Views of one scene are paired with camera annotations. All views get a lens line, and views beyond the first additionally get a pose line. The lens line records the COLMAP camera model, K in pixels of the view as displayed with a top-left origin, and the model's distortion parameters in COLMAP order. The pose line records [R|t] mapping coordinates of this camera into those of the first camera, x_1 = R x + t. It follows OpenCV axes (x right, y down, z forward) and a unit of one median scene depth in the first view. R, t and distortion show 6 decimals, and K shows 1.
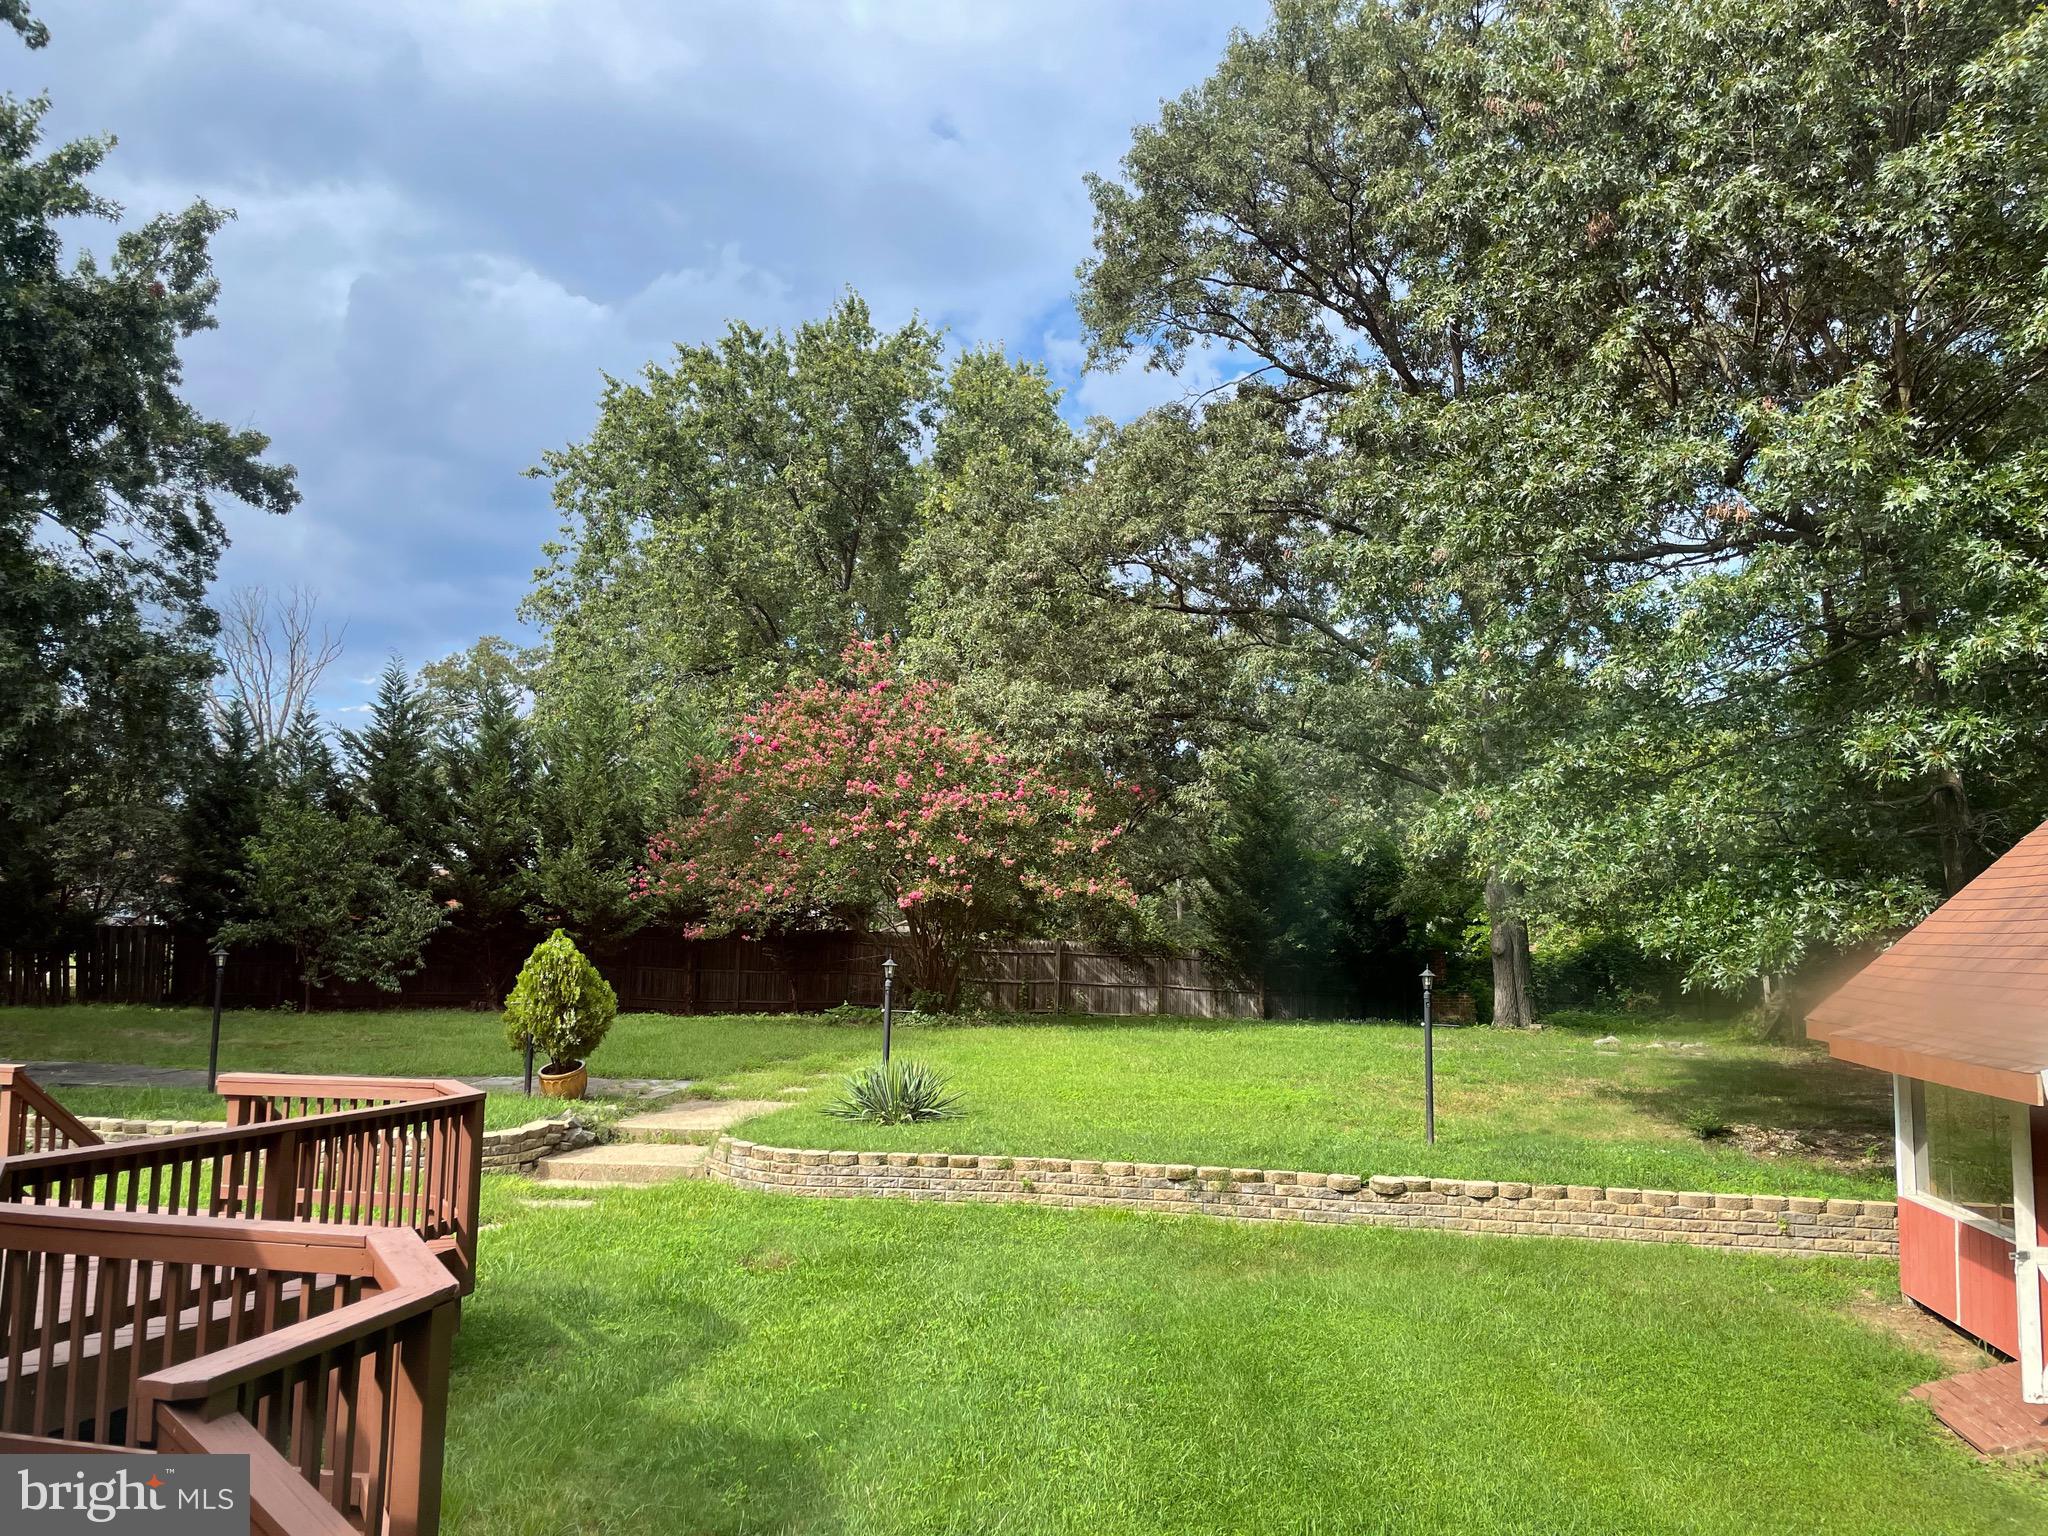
lens RADIAL K [[1545.5, 0, 1021.4], [0, 1545.5, 775.6], [0, 0, 1]] dist [0.106217, -0.151706]
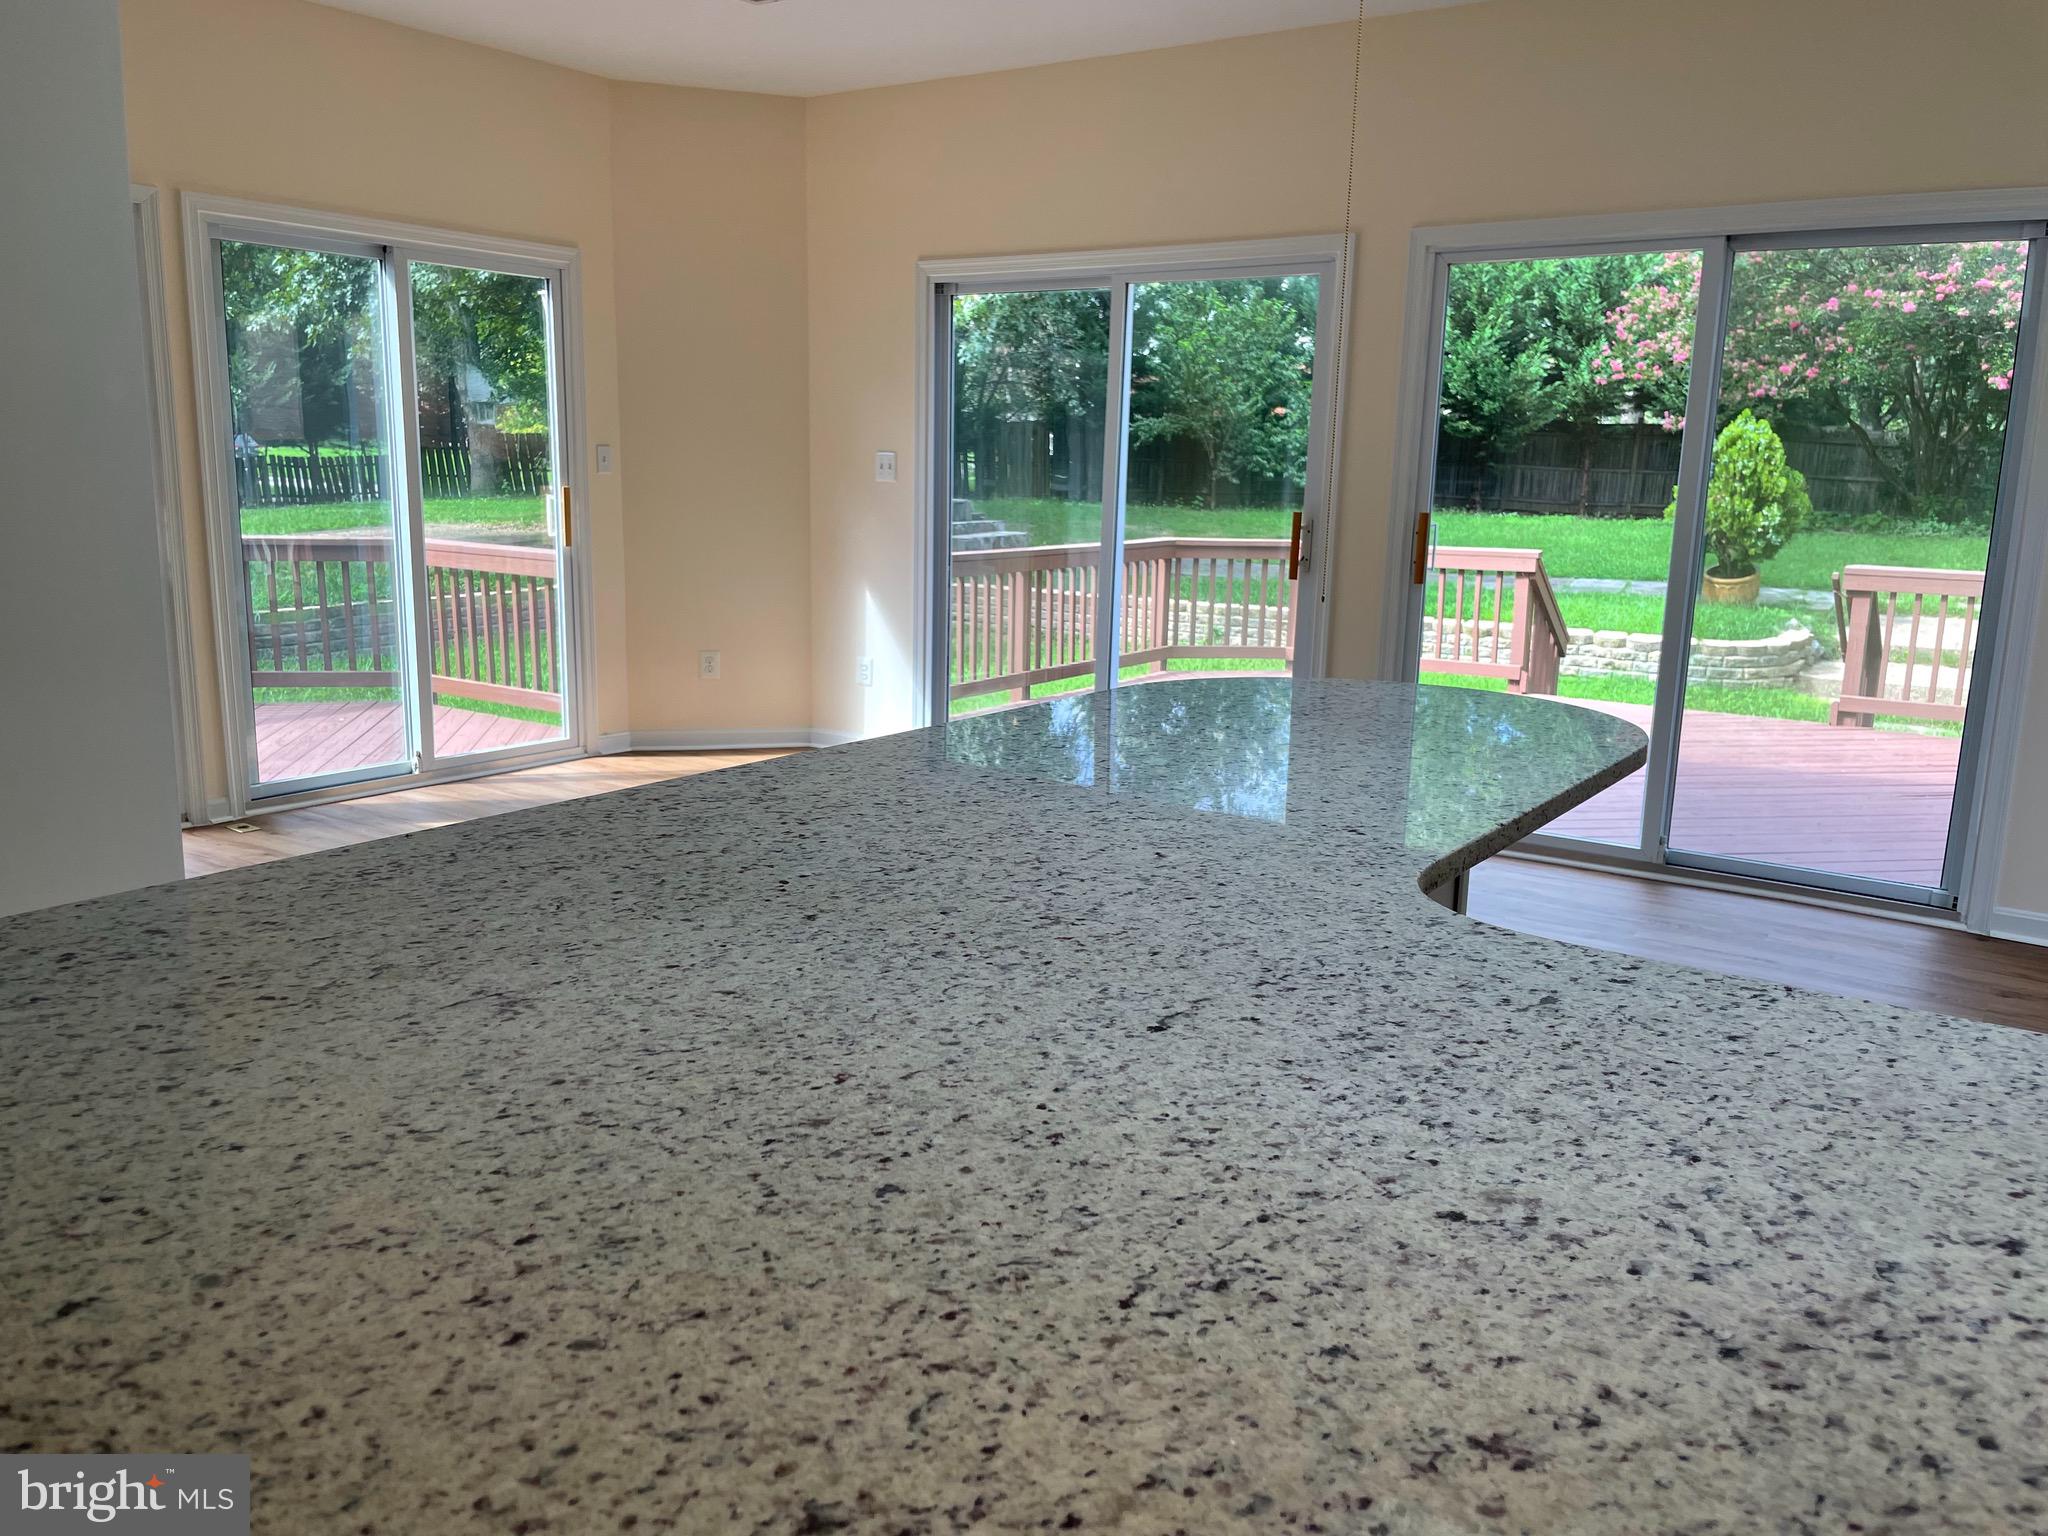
lens RADIAL K [[1554.0, 0, 1029.6], [0, 1554.0, 757.1], [0, 0, 1]] dist [0.082316, -0.117822]
pose [[0.934303, 0.071116, -0.349314, -0.316776], [0.035856, 0.956181, 0.290571, 0.015629], [0.354672, -0.284007, 0.890813, 0.046876]]
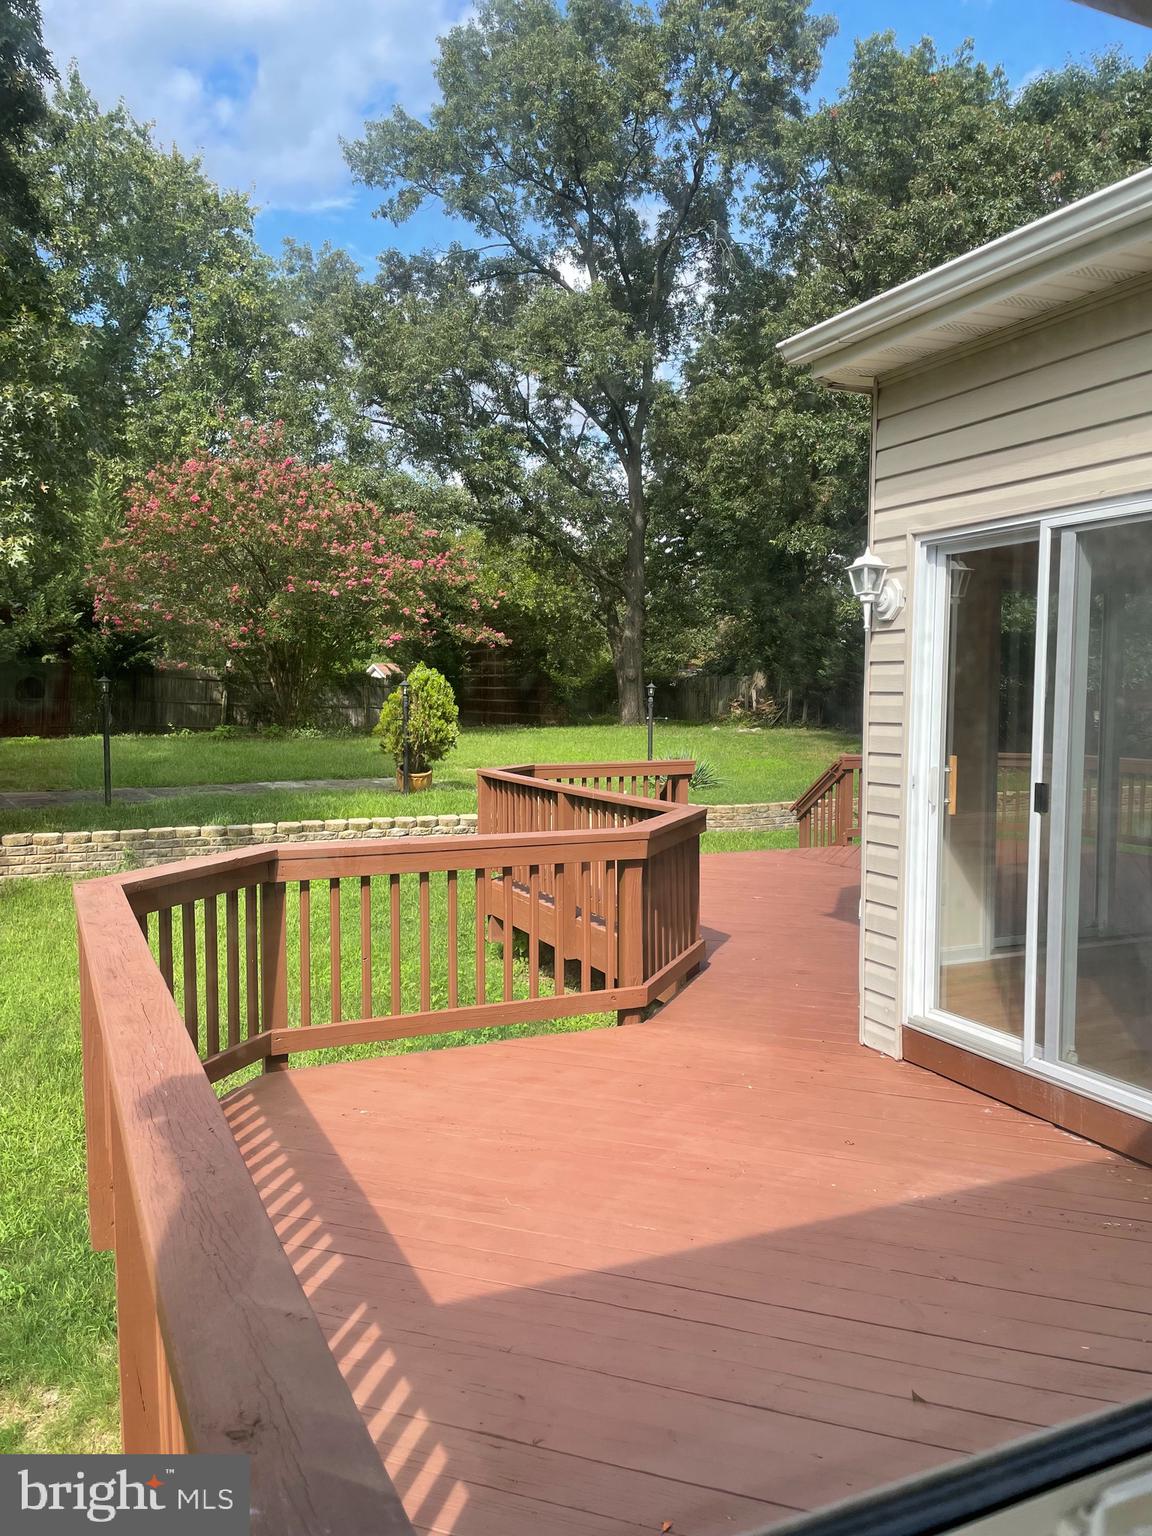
lens RADIAL K [[1167.8, 0, 576.0], [0, 1167.8, 768.0], [0, 0, 1]] dist [0.095888, -0.134262]
pose [[0.789208, -0.052551, 0.611873, -0.713051], [-0.061013, 0.984693, 0.163267, 0.020077], [-0.611087, -0.166184, 0.773922, 0.162692]]
